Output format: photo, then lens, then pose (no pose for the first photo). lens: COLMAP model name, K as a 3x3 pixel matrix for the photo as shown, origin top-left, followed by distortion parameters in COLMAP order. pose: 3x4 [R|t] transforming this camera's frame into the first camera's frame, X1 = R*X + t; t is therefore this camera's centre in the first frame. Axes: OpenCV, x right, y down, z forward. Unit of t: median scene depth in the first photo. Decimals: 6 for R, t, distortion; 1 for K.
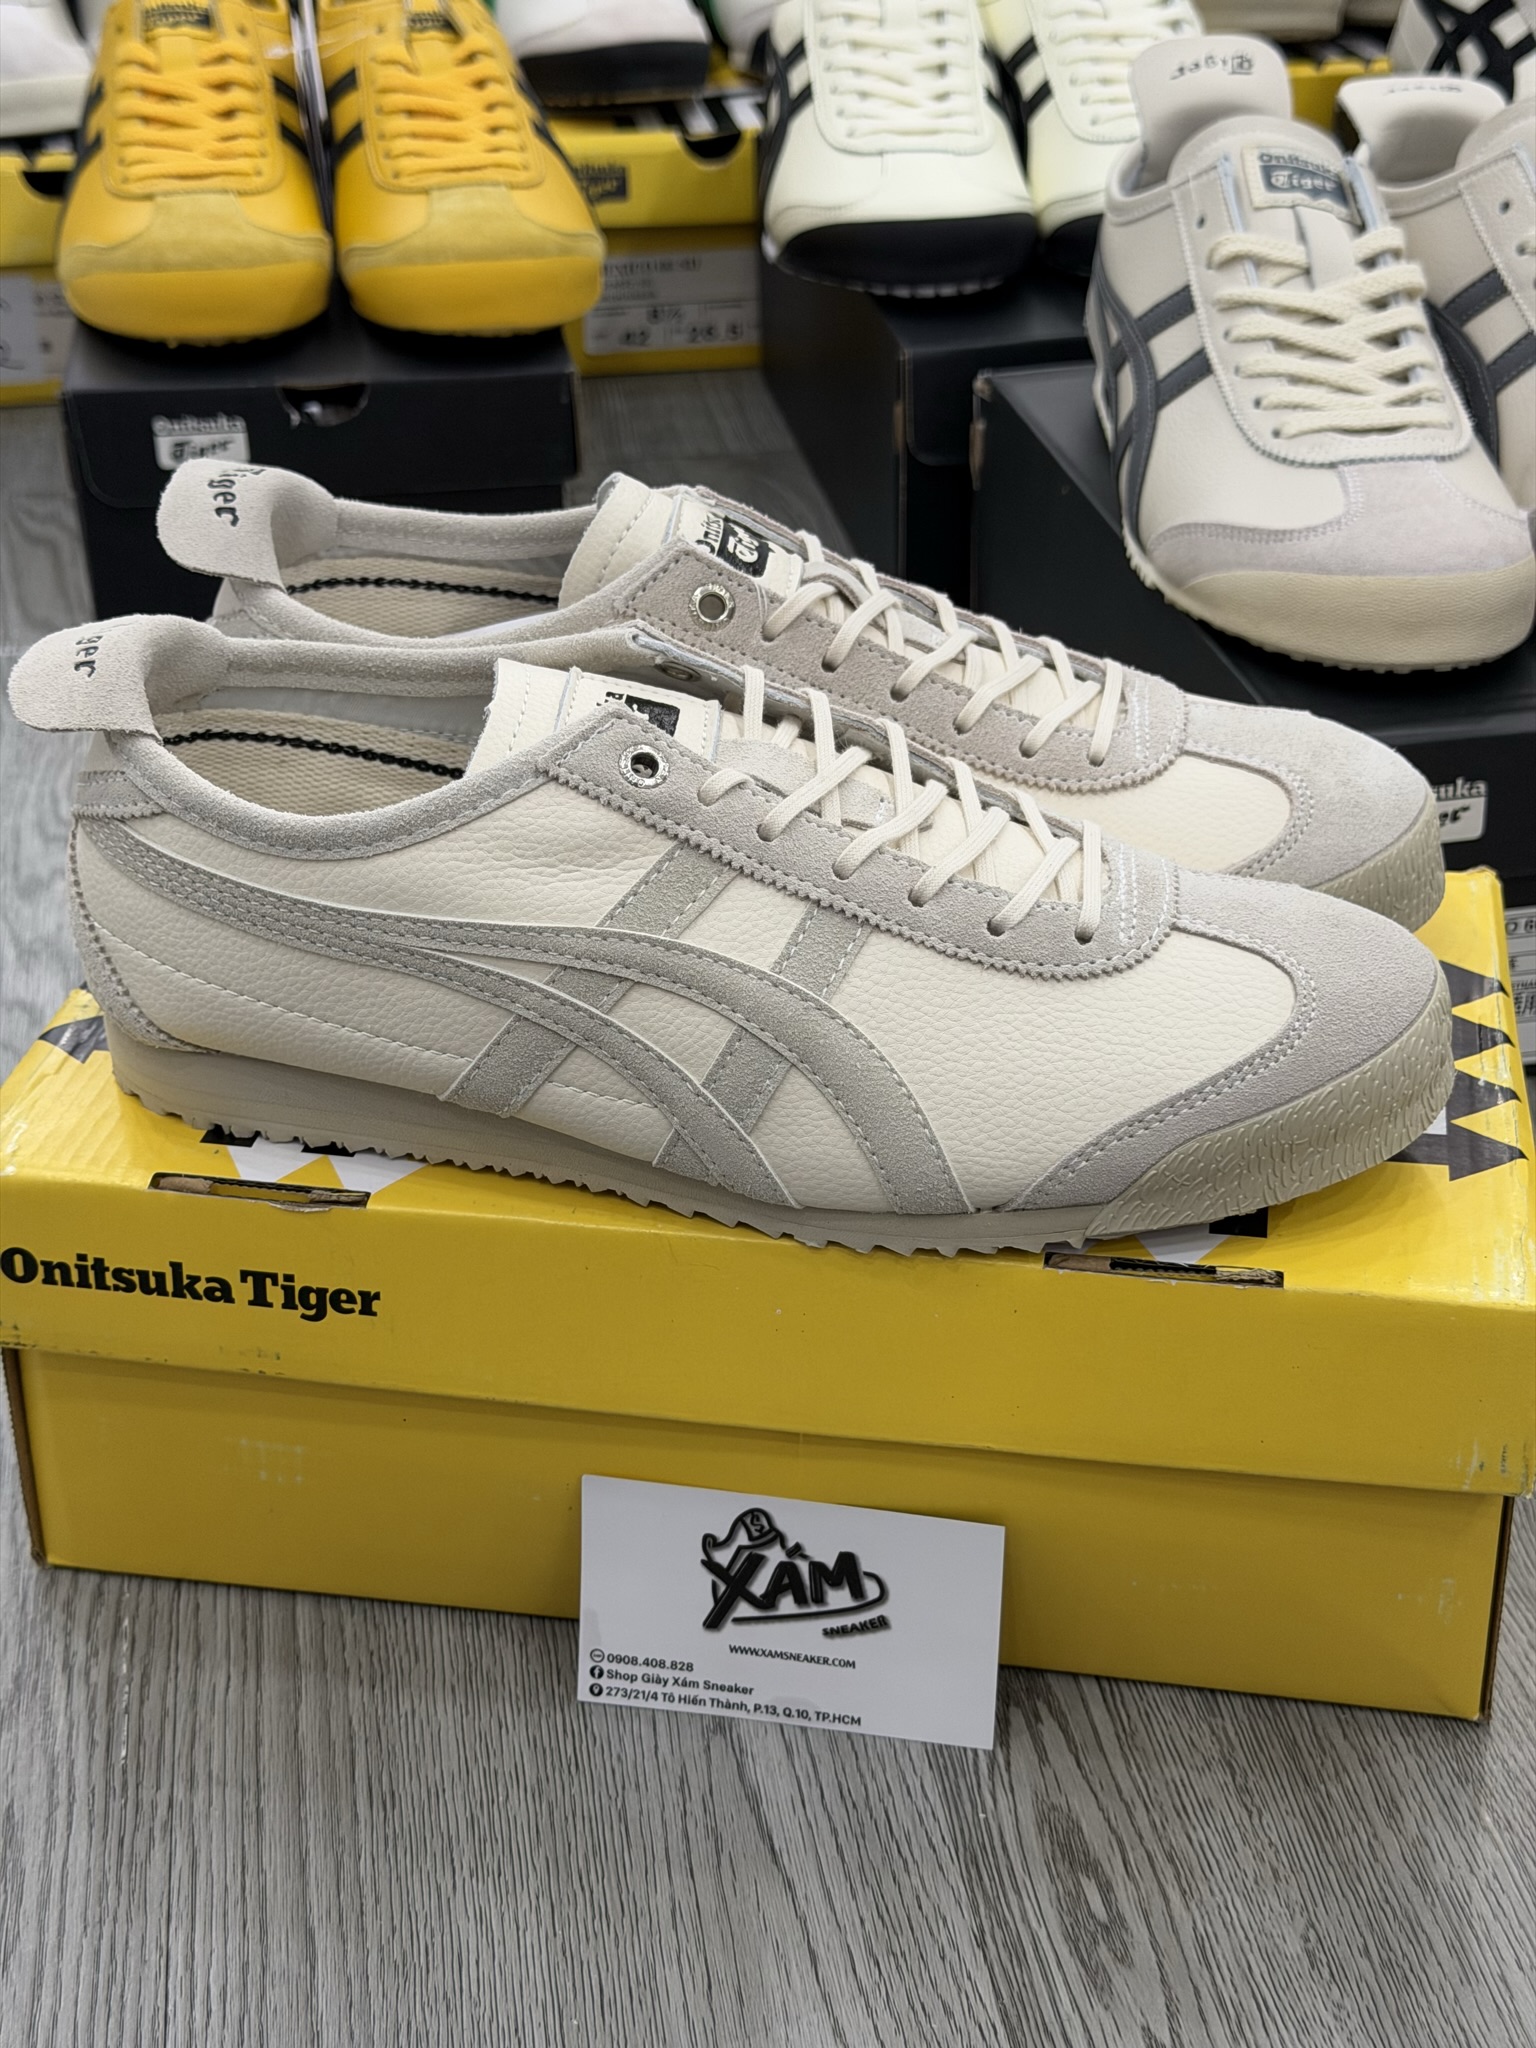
lens RADIAL K [[2857.1, 0, 762.9], [0, 2857.1, 1025.5], [0, 0, 1]] dist [0.219863, -0.567088]
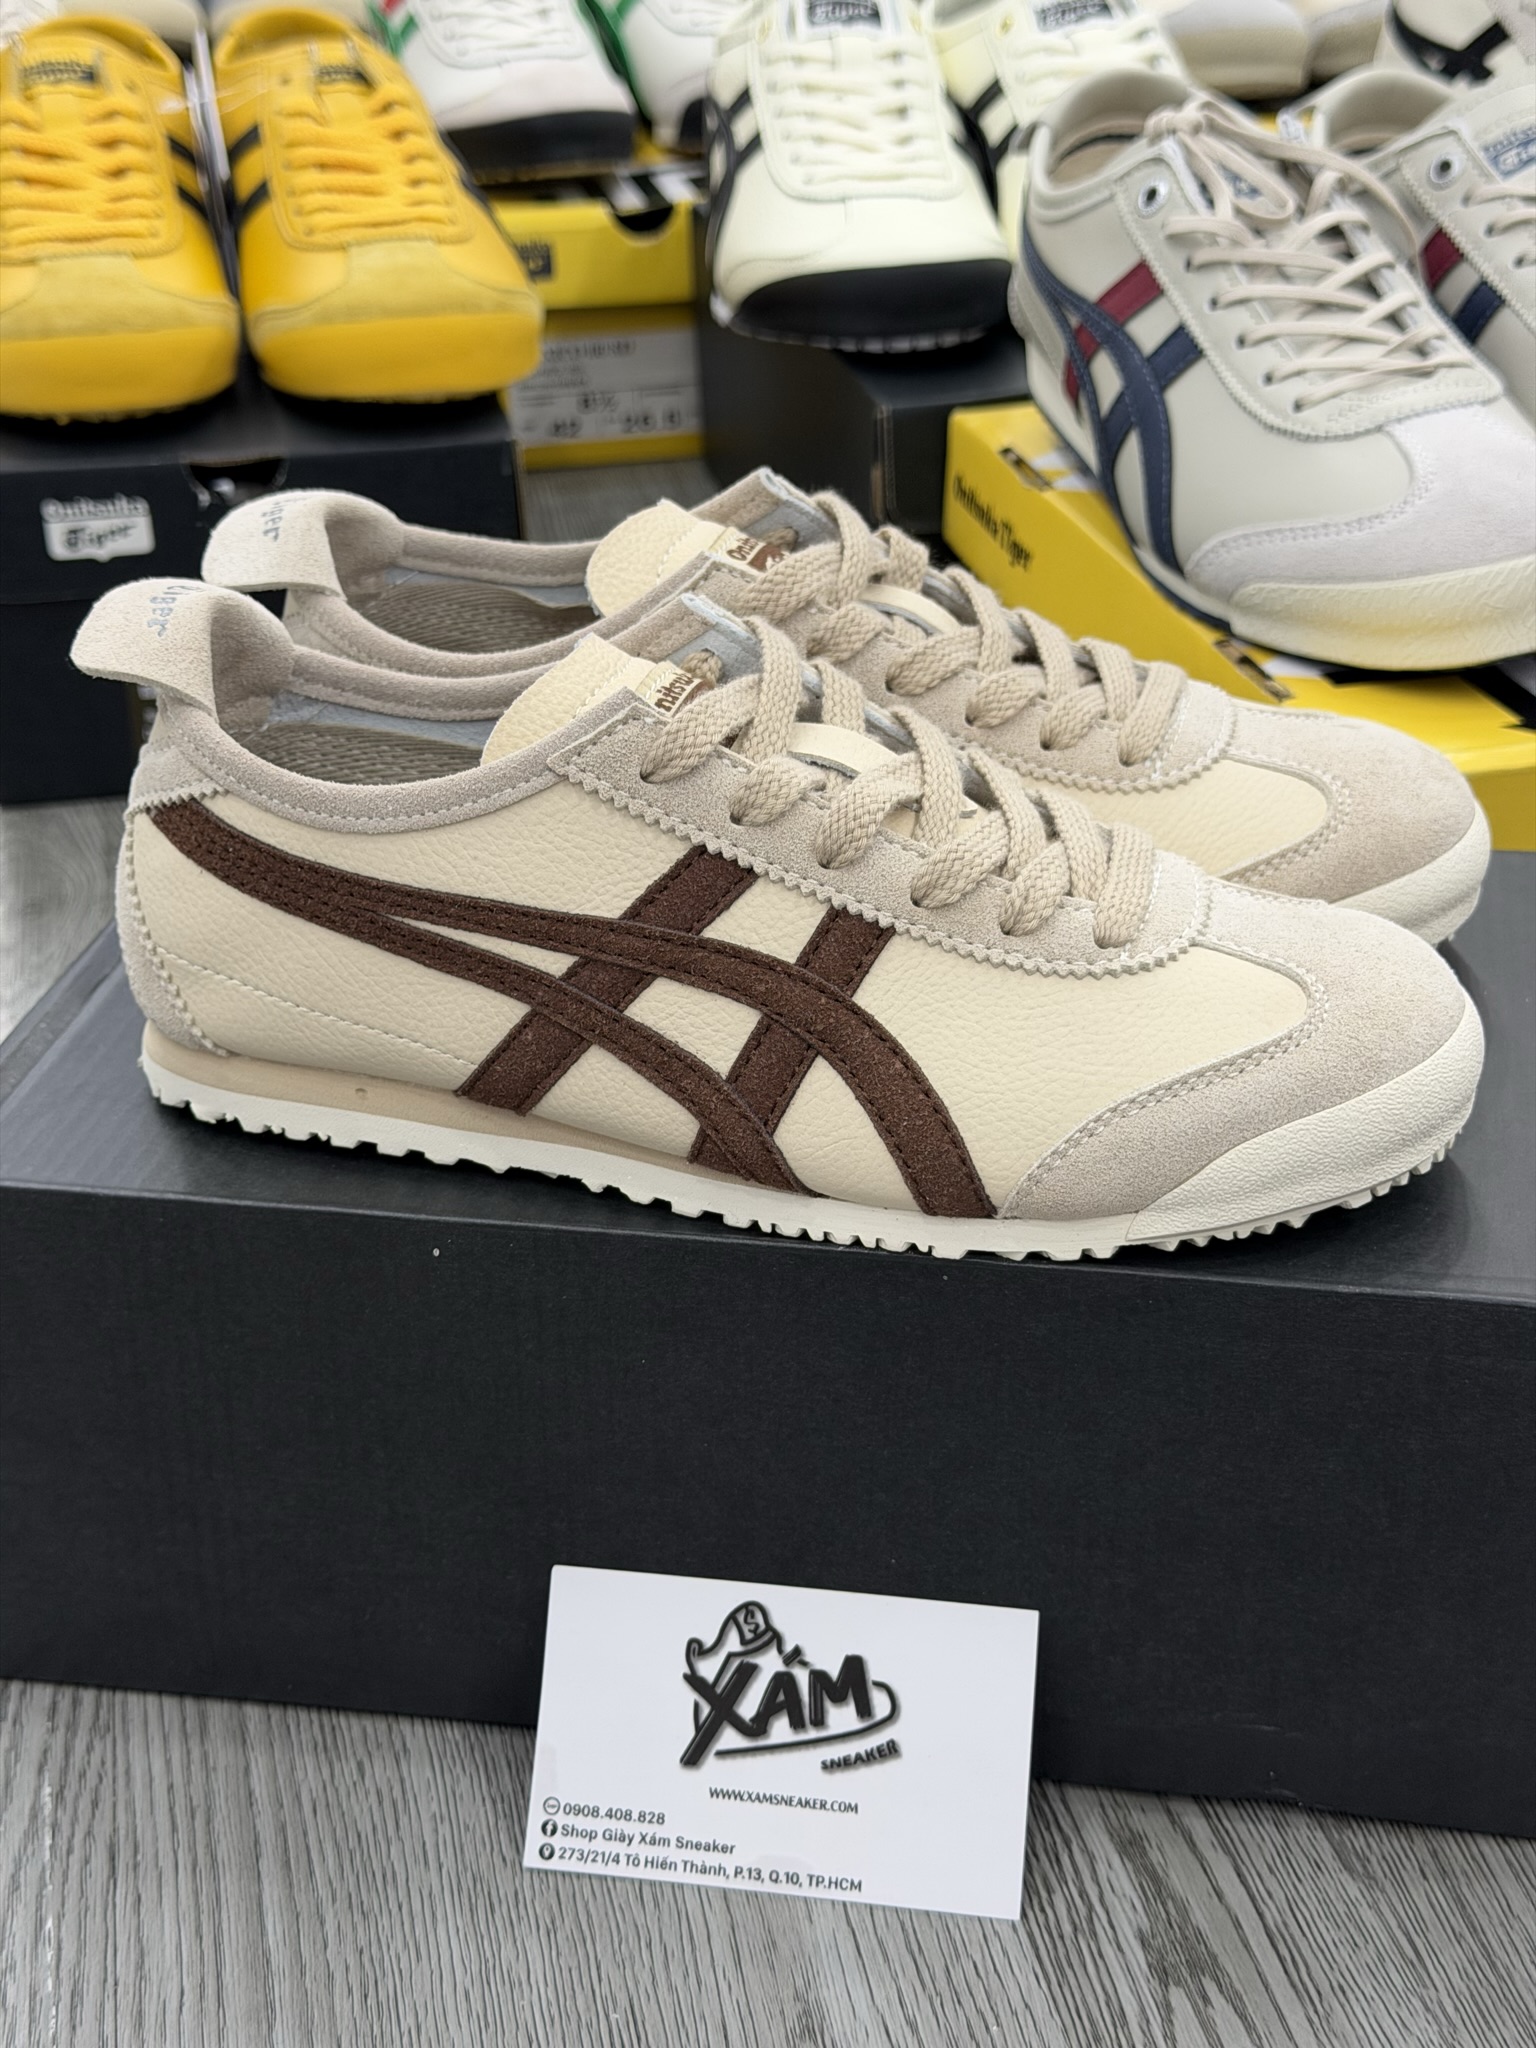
lens RADIAL K [[2876.1, 0, 769.0], [0, 2876.1, 1030.2], [0, 0, 1]] dist [0.233650, -0.649126]
pose [[0.998735, -0.034587, 0.036509, -0.035736], [0.036455, 0.997993, -0.051787, 0.008244], [-0.034645, 0.053052, 0.997991, 0.145509]]
